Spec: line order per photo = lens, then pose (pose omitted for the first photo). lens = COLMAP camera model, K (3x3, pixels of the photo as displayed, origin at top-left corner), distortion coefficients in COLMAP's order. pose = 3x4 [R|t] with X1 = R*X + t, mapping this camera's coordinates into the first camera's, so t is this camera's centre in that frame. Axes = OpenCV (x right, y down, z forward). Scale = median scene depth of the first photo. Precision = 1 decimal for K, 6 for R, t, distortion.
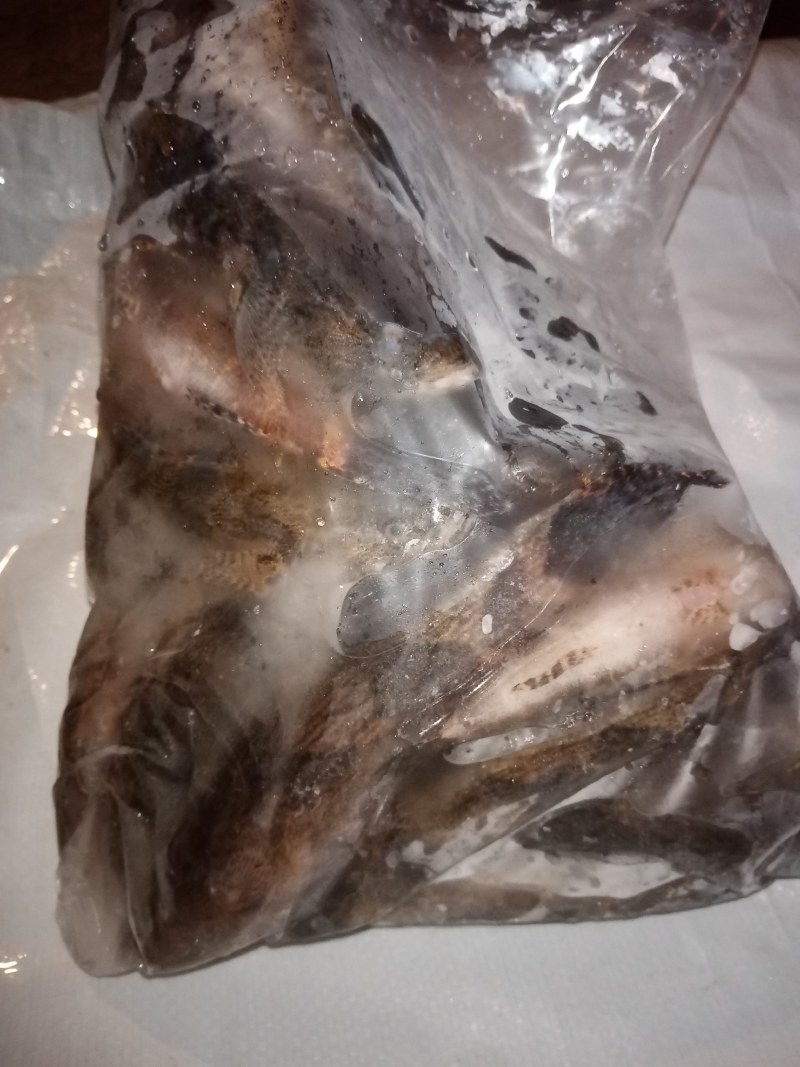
lens RADIAL K [[868.7, 0, 400.0], [0, 868.7, 533.5], [0, 0, 1]] dist [0.062480, -0.193527]
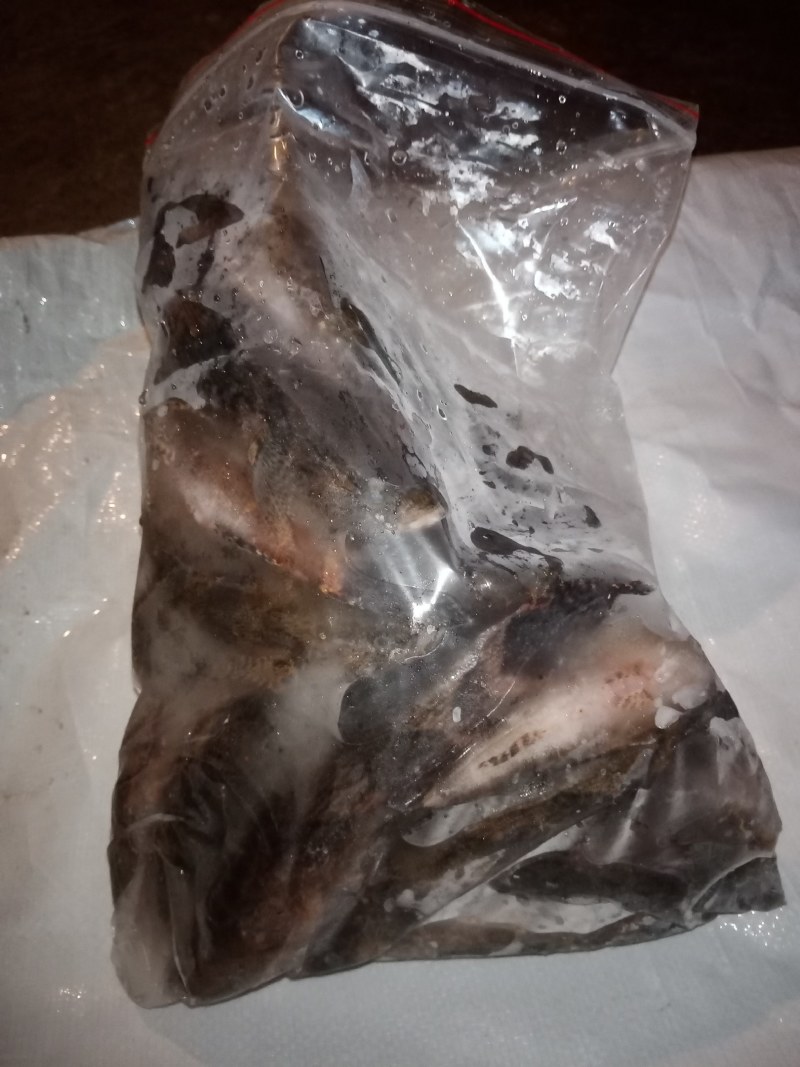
lens RADIAL K [[868.7, 0, 400.0], [0, 868.7, 533.5], [0, 0, 1]] dist [0.062480, -0.193527]
pose [[0.999438, -0.027653, -0.018957, 0.044642], [0.026912, 0.998906, -0.038255, -0.100926], [0.019994, 0.037724, 0.999088, -0.245221]]
